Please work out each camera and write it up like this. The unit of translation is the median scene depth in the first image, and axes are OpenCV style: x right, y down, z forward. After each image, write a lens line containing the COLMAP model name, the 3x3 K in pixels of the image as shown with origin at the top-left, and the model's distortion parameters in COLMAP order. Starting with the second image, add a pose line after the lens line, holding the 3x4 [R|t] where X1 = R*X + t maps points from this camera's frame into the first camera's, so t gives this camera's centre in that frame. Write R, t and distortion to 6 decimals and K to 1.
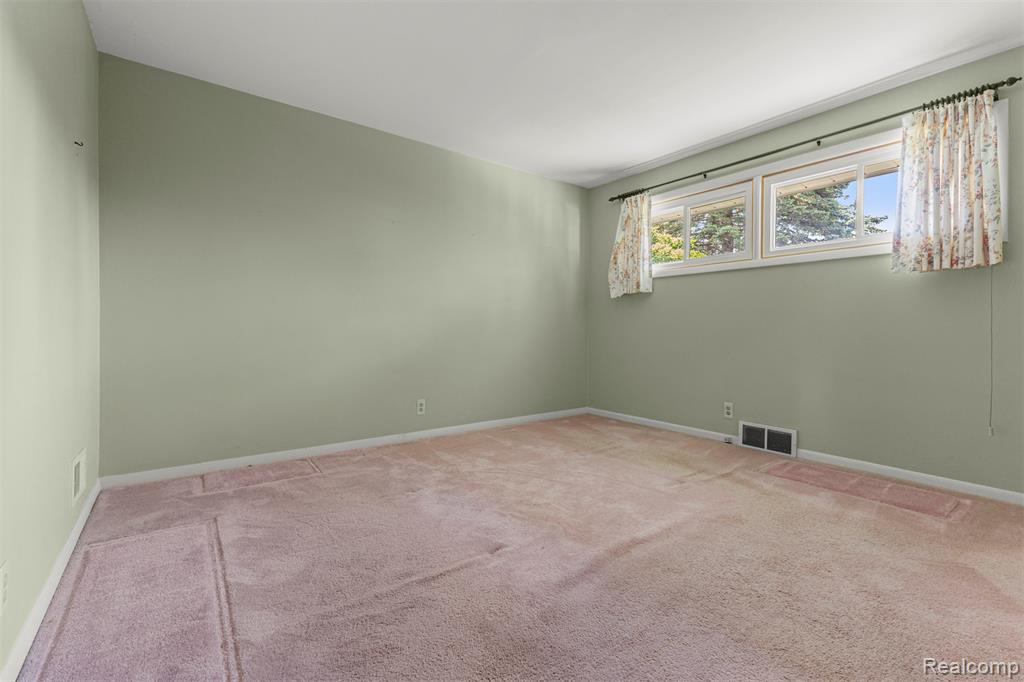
lens RADIAL K [[443.7, 0, 511.2], [0, 443.7, 334.8], [0, 0, 1]] dist [0.006438, -0.000536]
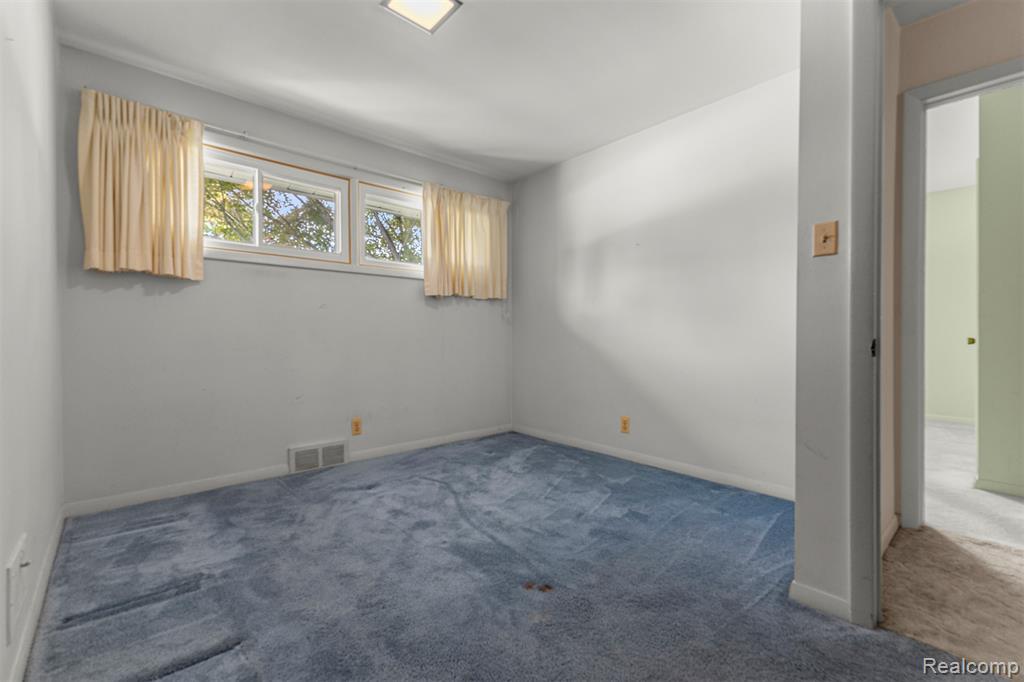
lens RADIAL K [[443.7, 0, 511.2], [0, 443.7, 334.8], [0, 0, 1]] dist [0.006438, -0.000536]
pose [[-0.085963, -0.001987, 0.996296, -0.402822], [0.009051, 0.999955, 0.002775, -0.011976], [-0.996257, 0.009256, -0.085941, 0.663547]]
